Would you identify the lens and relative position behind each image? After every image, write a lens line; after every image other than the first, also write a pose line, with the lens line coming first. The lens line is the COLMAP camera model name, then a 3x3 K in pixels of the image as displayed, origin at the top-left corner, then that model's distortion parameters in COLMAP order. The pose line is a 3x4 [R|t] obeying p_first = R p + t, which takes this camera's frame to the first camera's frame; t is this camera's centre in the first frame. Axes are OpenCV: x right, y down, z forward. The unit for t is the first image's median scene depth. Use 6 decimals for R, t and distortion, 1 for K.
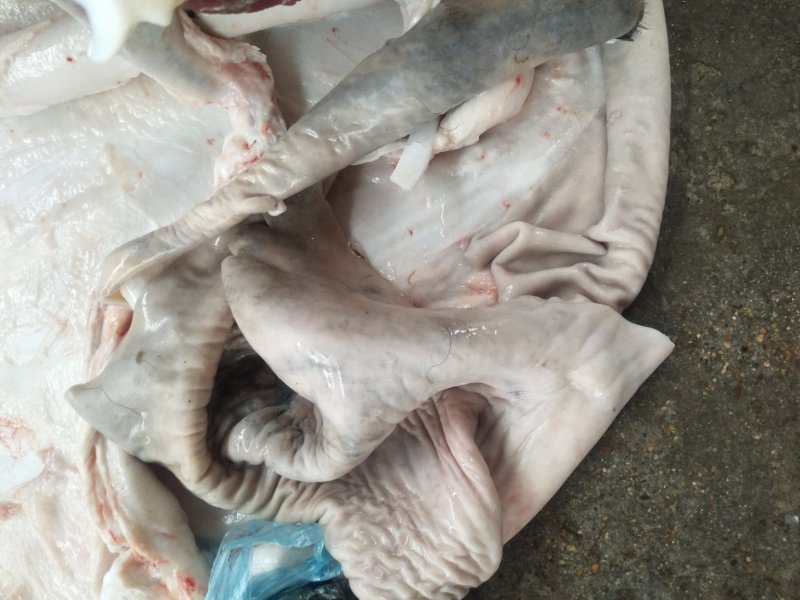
lens RADIAL K [[575.3, 0, 401.0], [0, 575.3, 300.5], [0, 0, 1]] dist [0.046794, -0.054019]
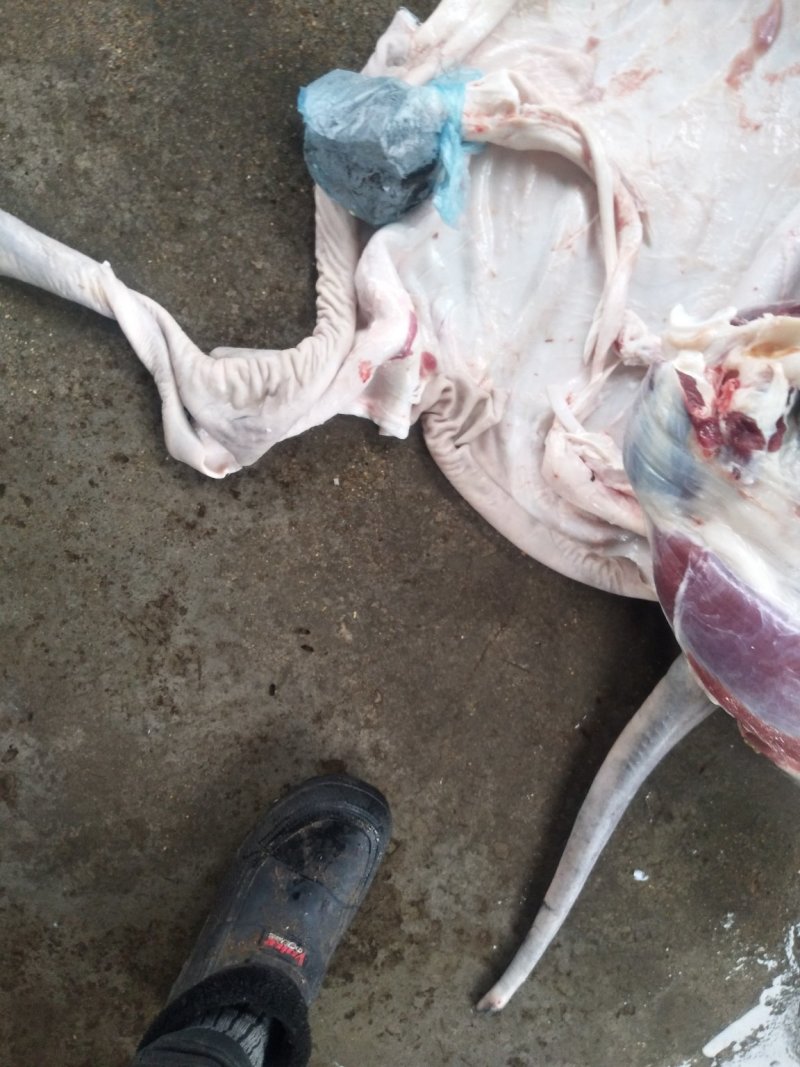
lens RADIAL K [[730.6, 0, 416.7], [0, 730.6, 521.5], [0, 0, 1]] dist [0.029393, -0.025590]
pose [[-0.672376, 0.718624, 0.177452, 0.195854], [-0.736741, -0.672892, -0.066558, -0.002768], [0.071576, -0.175488, 0.981876, -1.295347]]
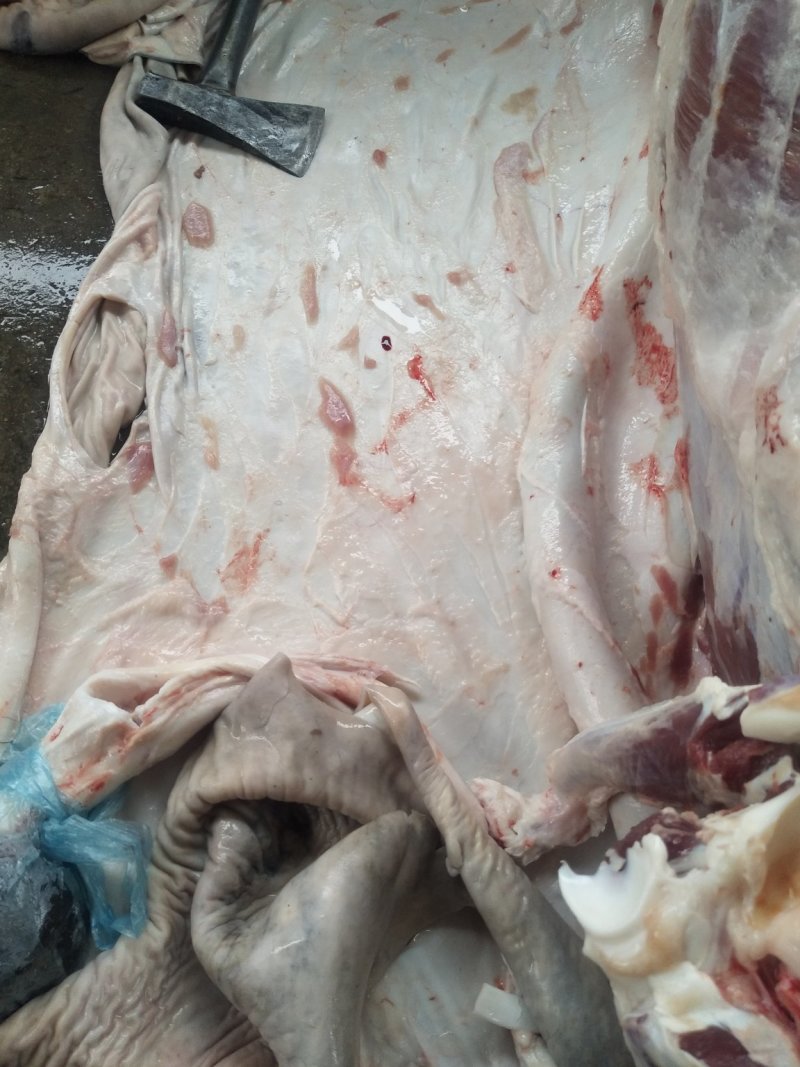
lens RADIAL K [[767.3, 0, 402.2], [0, 767.3, 550.8], [0, 0, 1]] dist [0.046794, -0.054019]
pose [[0.001836, 0.973013, -0.230745, -0.450024], [-0.996002, -0.018828, -0.087320, 0.070611], [-0.089308, 0.229983, 0.969088, -0.494105]]
